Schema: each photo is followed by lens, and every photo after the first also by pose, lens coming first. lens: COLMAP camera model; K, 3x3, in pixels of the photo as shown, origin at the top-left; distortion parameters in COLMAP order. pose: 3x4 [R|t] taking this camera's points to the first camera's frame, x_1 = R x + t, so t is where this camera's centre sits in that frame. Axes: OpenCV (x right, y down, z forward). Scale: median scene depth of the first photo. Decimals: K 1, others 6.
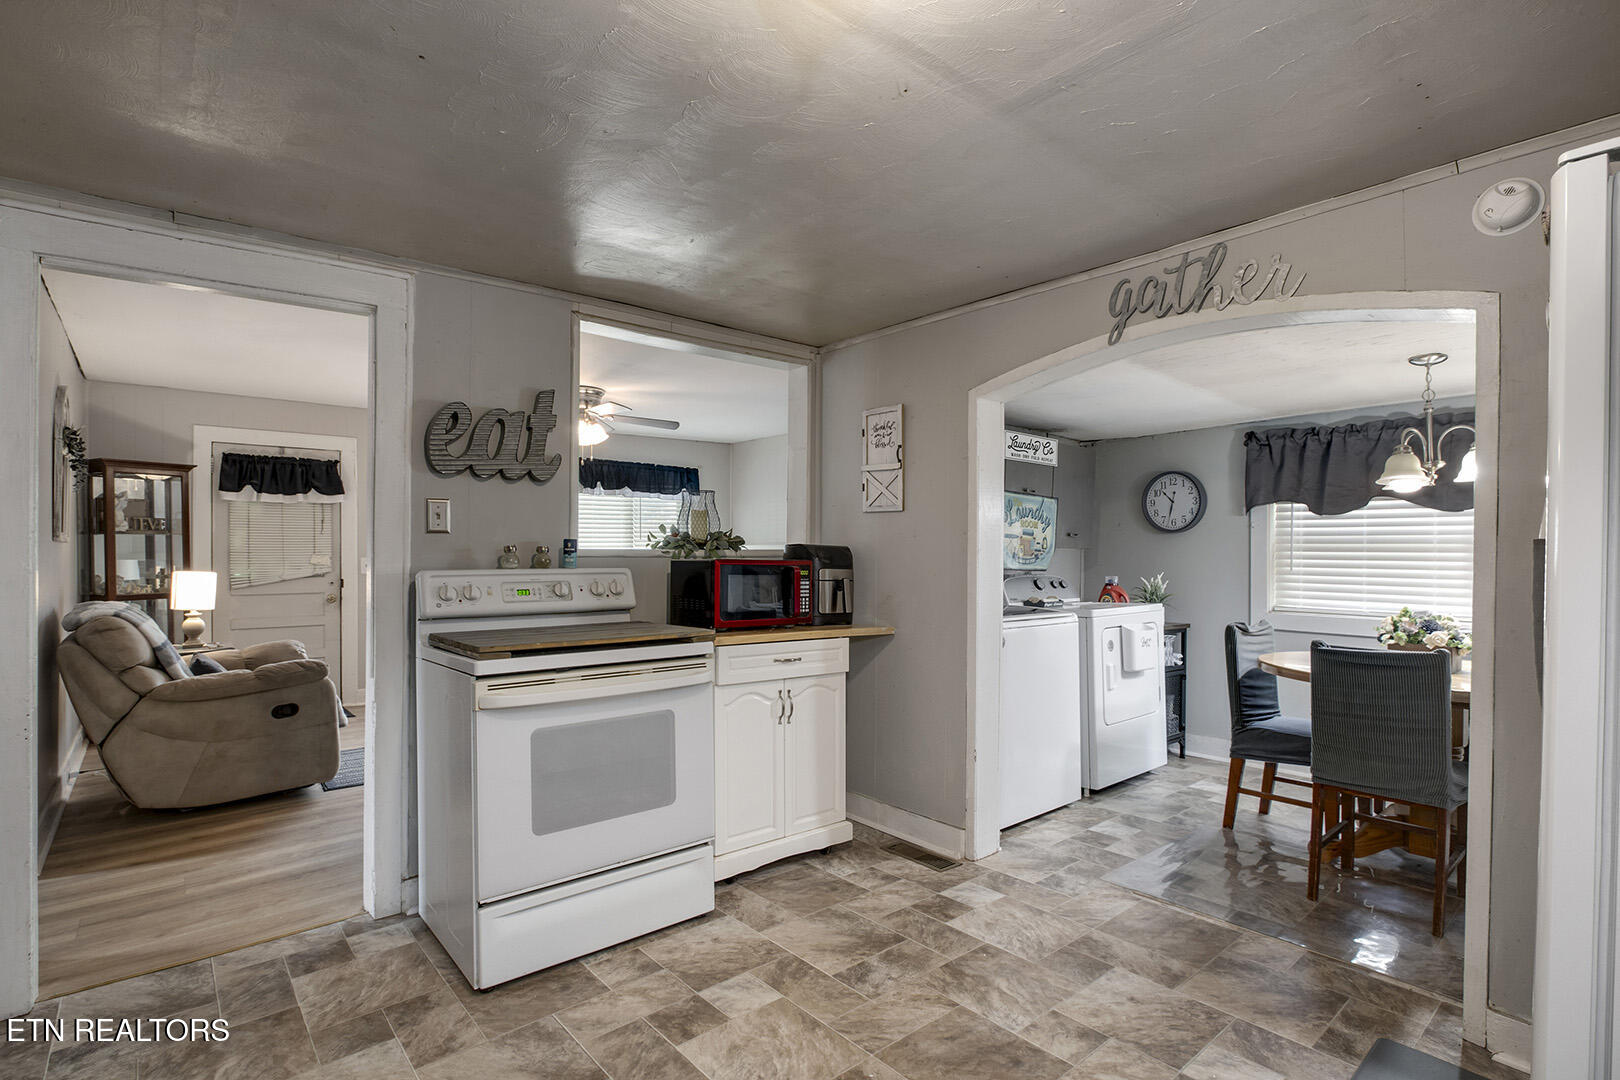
lens RADIAL K [[779.7, 0, 795.1], [0, 779.7, 532.2], [0, 0, 1]] dist [-0.016890, 0.002304]
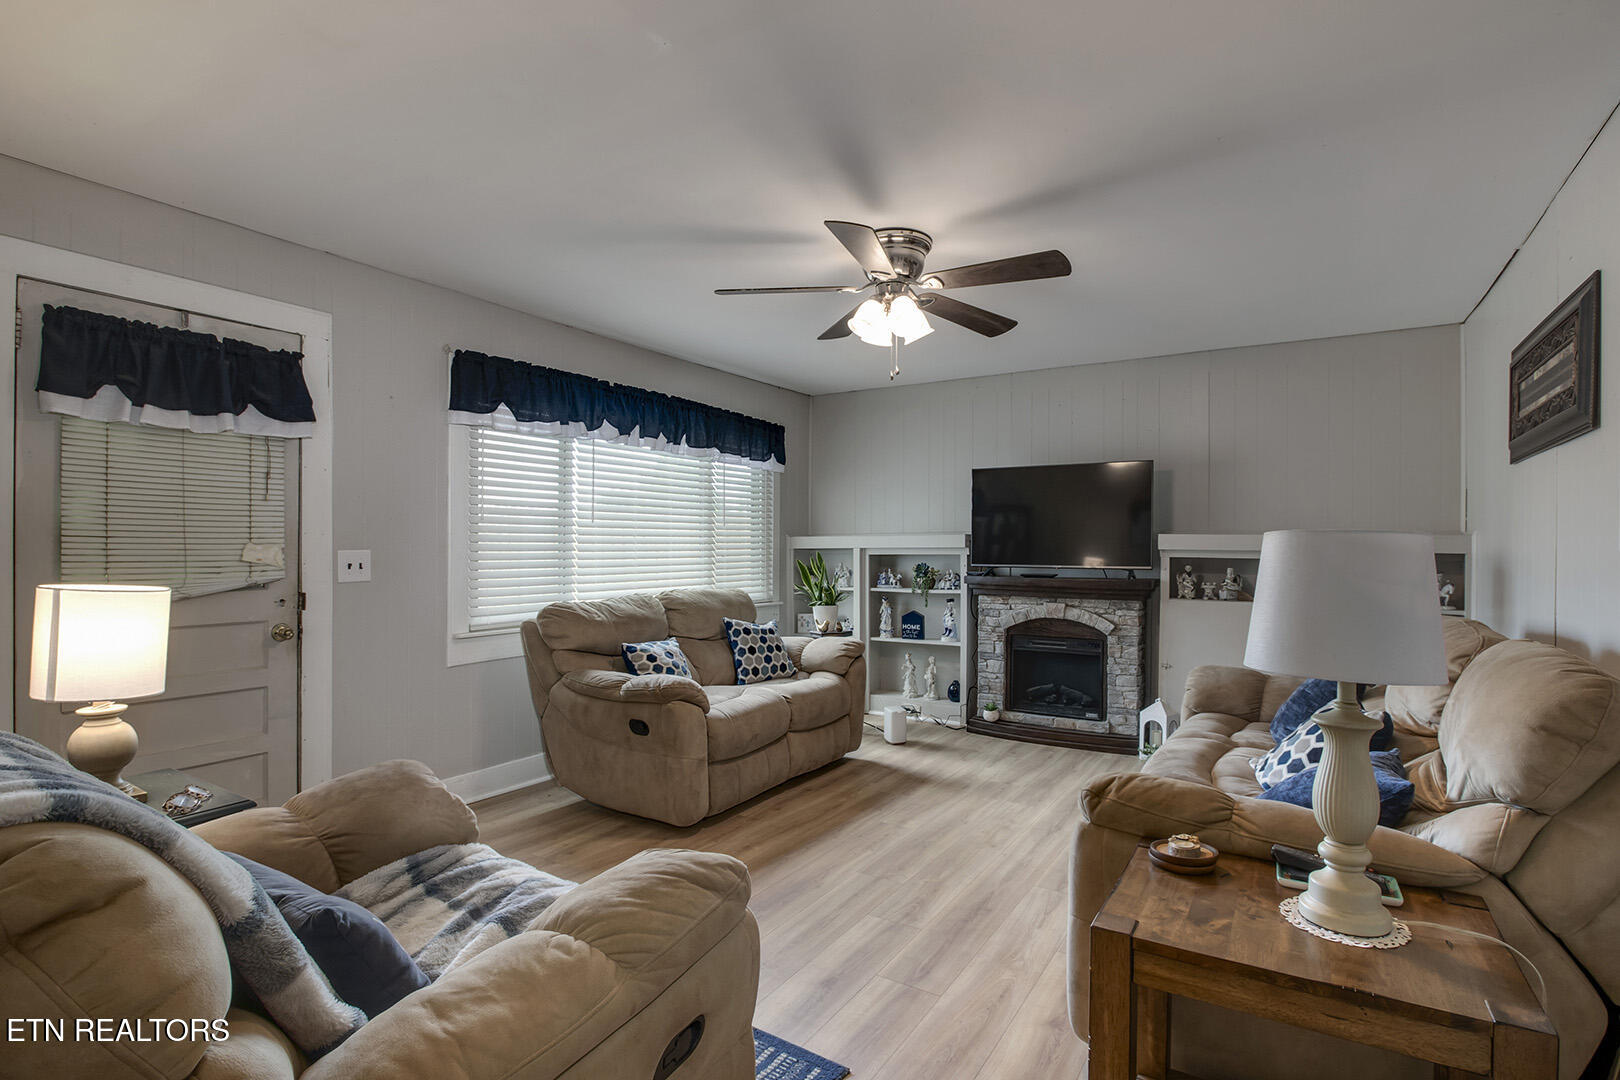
lens RADIAL K [[779.7, 0, 817.4], [0, 779.7, 528.8], [0, 0, 1]] dist [-0.016890, 0.002304]
pose [[0.949965, 0.009113, 0.312224, -0.465997], [-0.008985, 0.999958, -0.001847, 0.020370], [-0.312228, -0.001051, 0.950007, 0.457583]]
